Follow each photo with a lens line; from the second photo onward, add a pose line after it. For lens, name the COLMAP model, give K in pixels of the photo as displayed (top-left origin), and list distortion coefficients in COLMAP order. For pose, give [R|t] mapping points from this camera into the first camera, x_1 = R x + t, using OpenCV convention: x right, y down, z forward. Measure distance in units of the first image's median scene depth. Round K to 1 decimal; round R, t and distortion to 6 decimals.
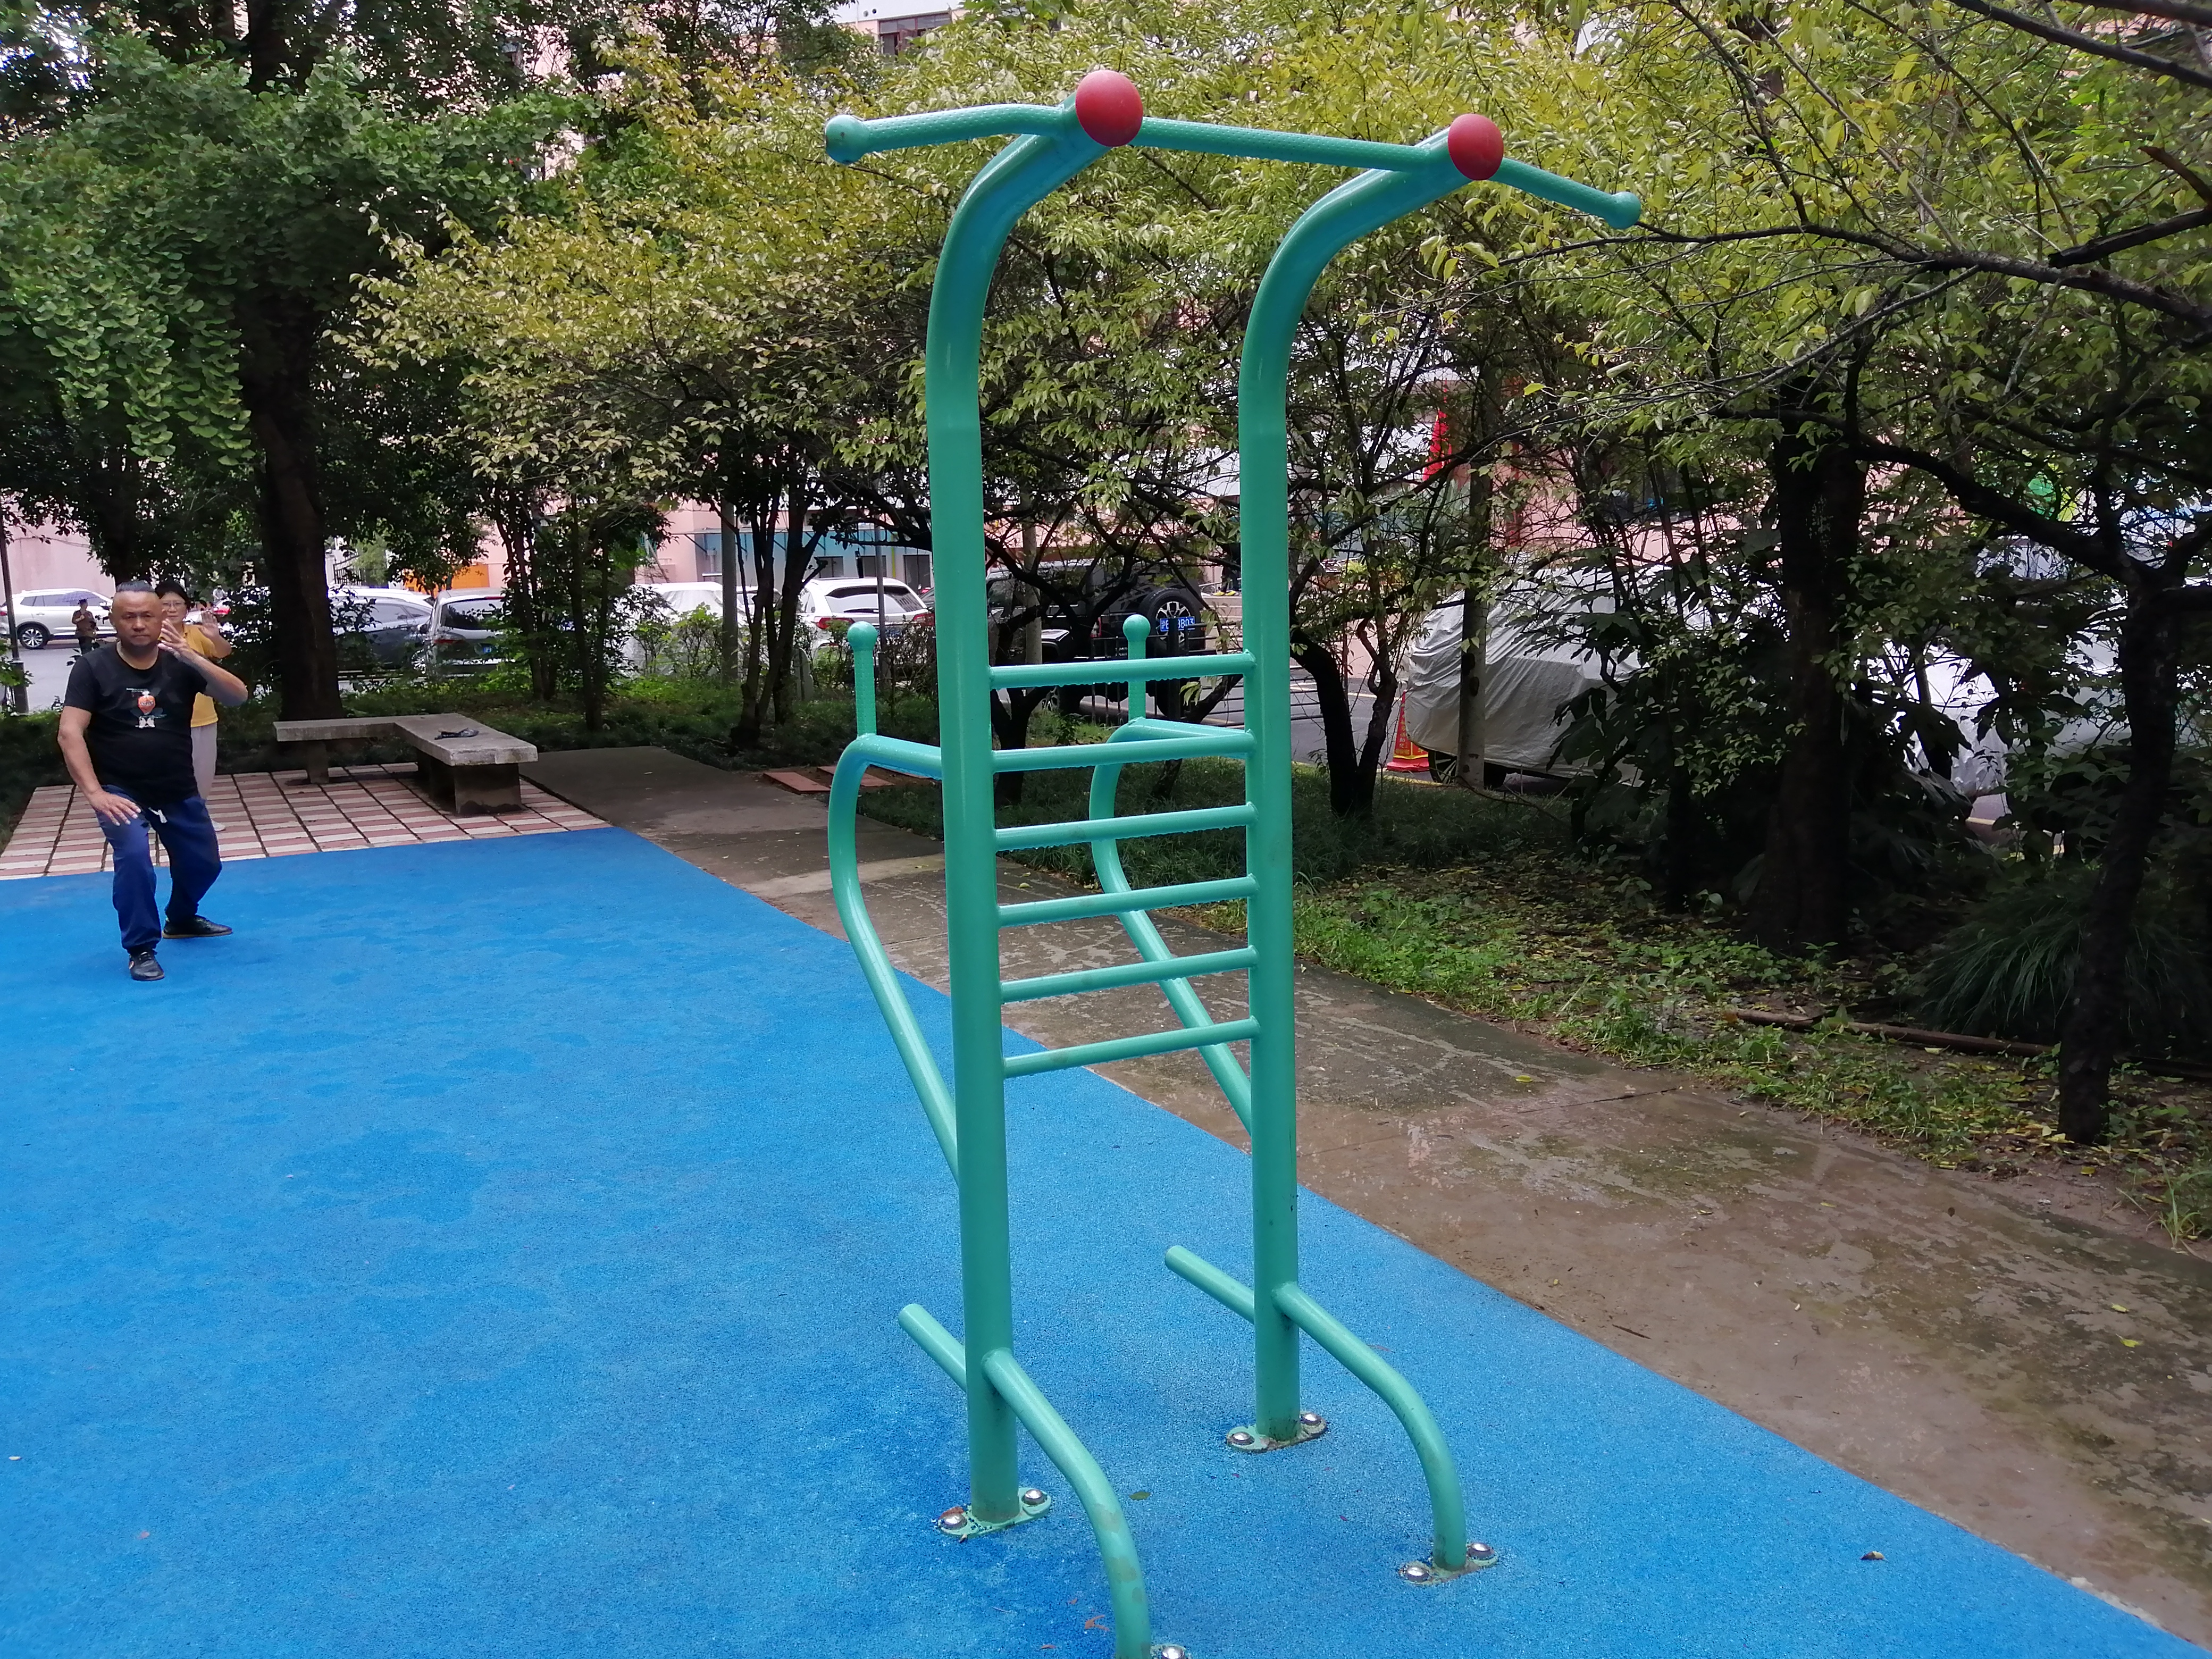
lens RADIAL K [[1857.4, 0, 1112.9], [0, 1857.4, 820.1], [0, 0, 1]] dist [0.090145, -0.148107]
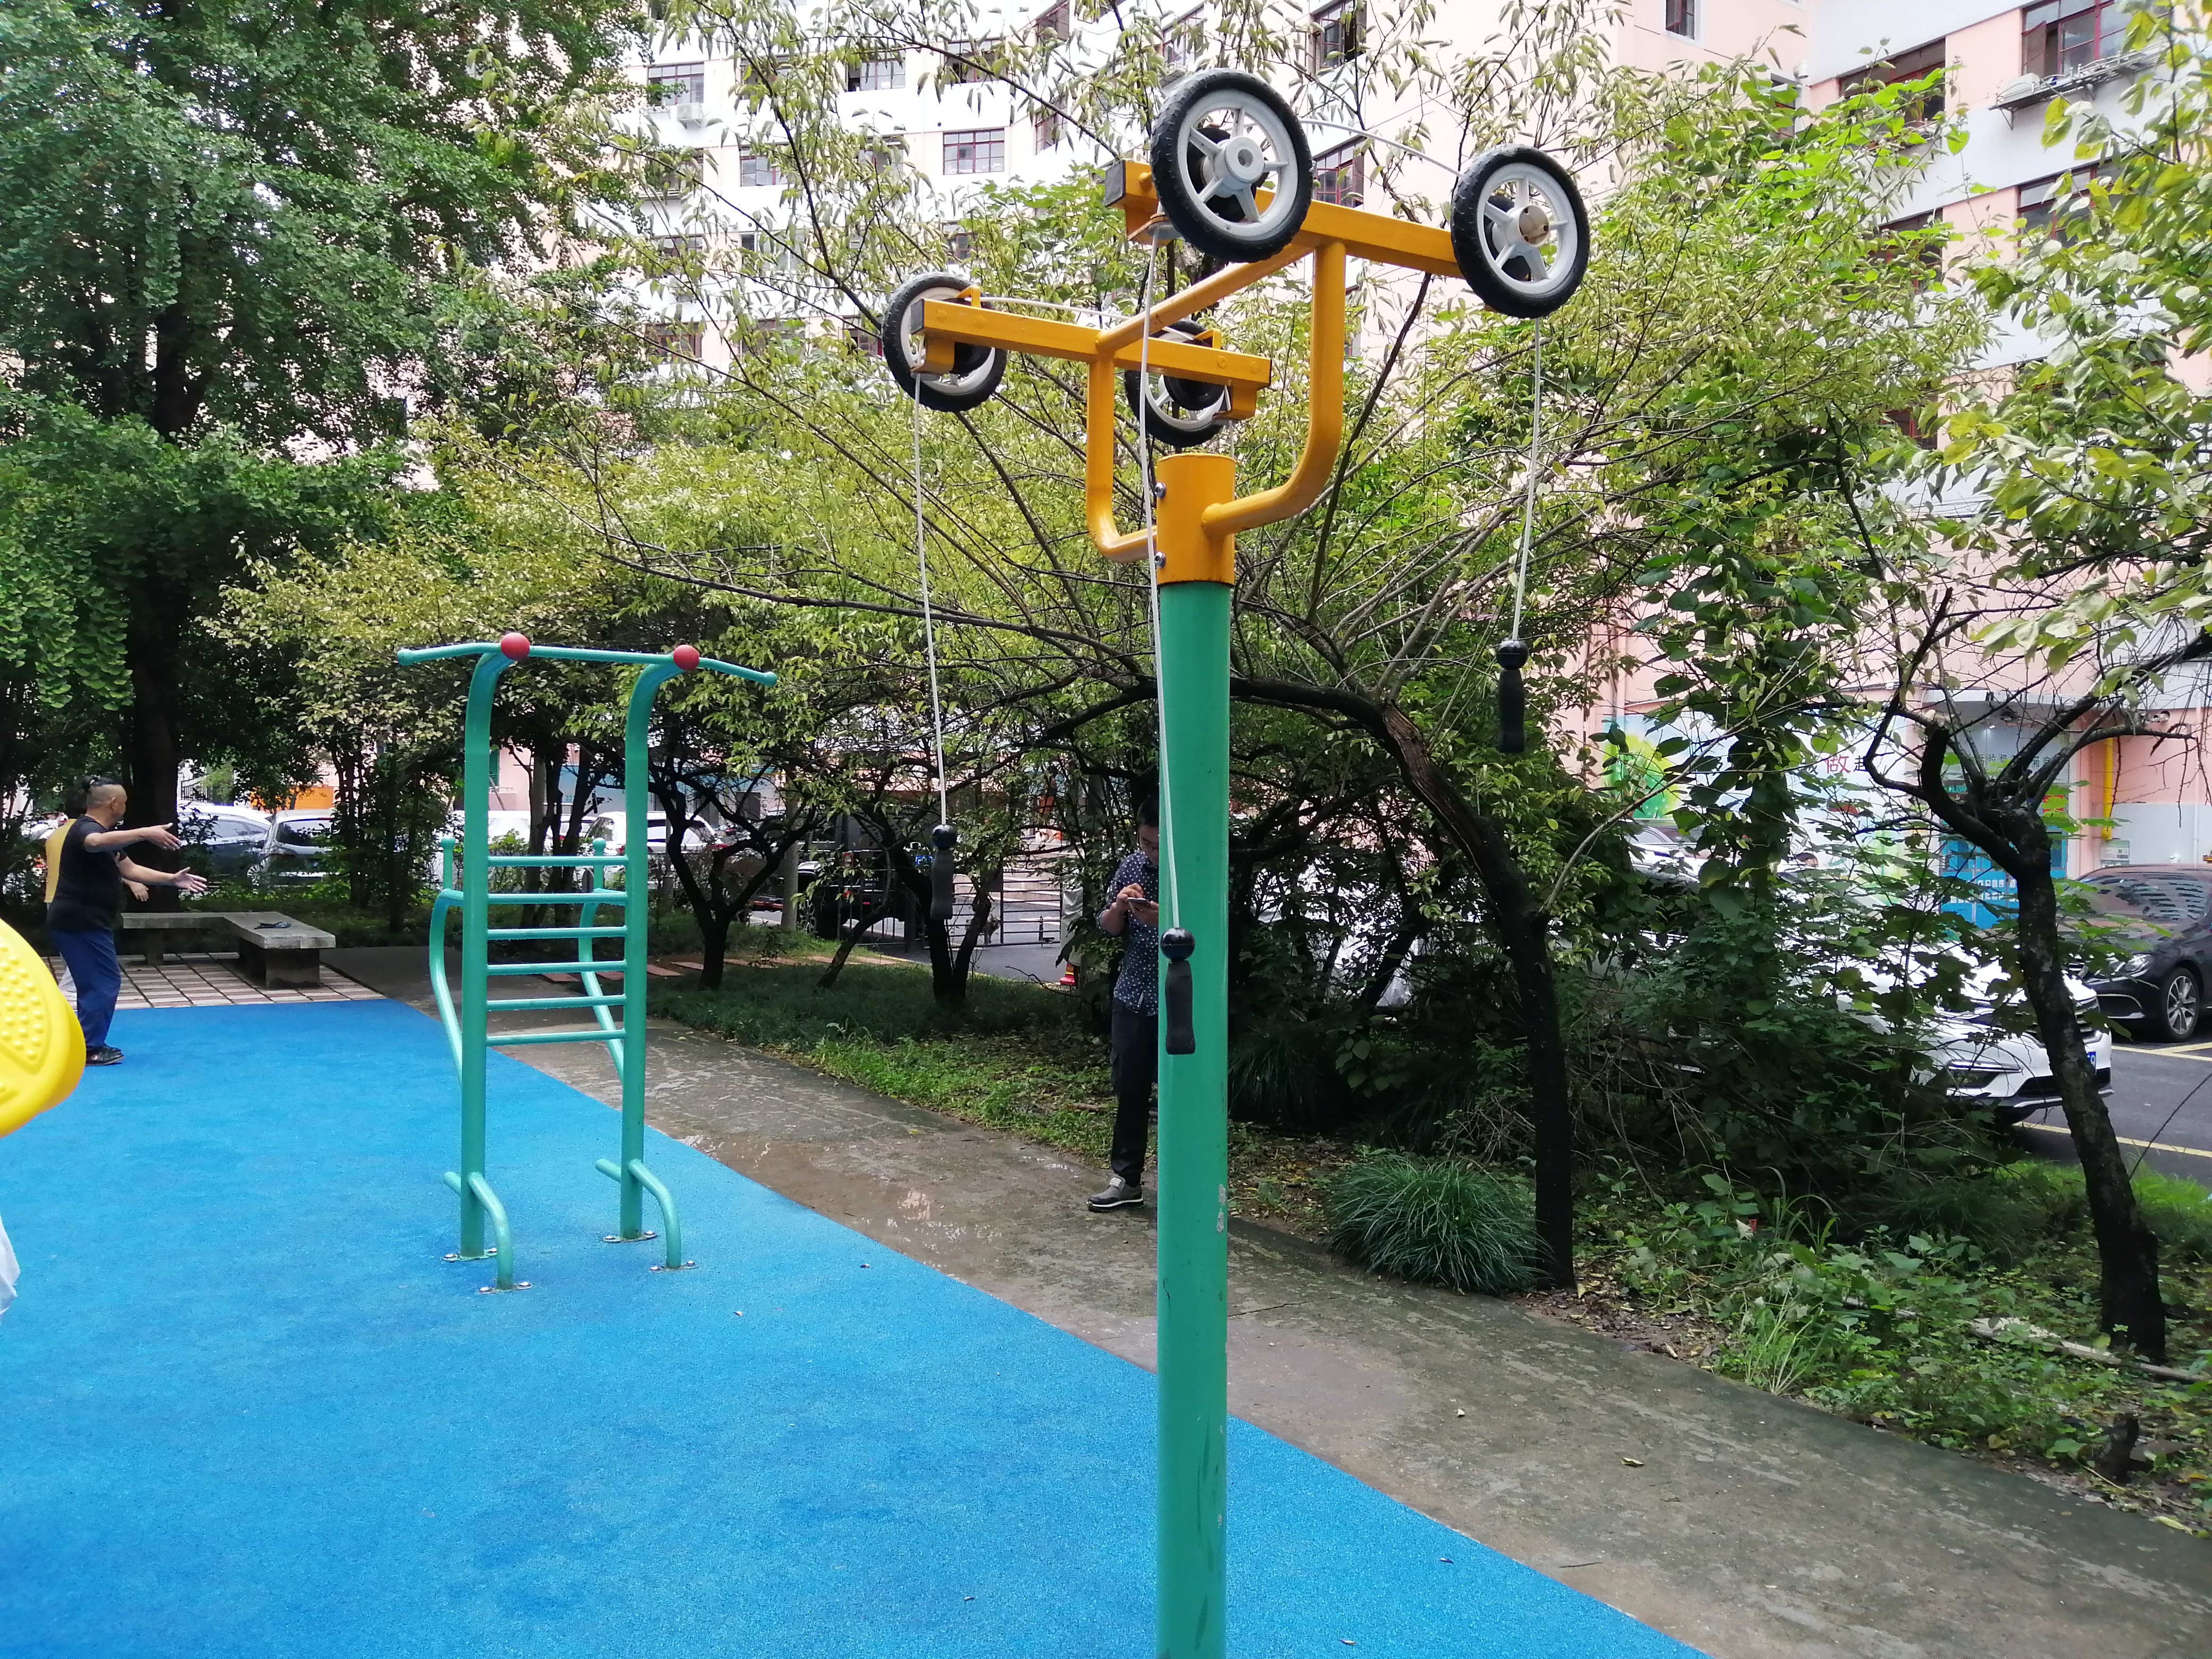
lens RADIAL K [[1857.4, 0, 1112.9], [0, 1857.4, 820.1], [0, 0, 1]] dist [0.090145, -0.148107]
pose [[0.996656, 0.041228, 0.070542, 0.140622], [-0.031558, 0.990602, -0.133088, 0.040590], [-0.075366, 0.130416, 0.988591, -0.349814]]
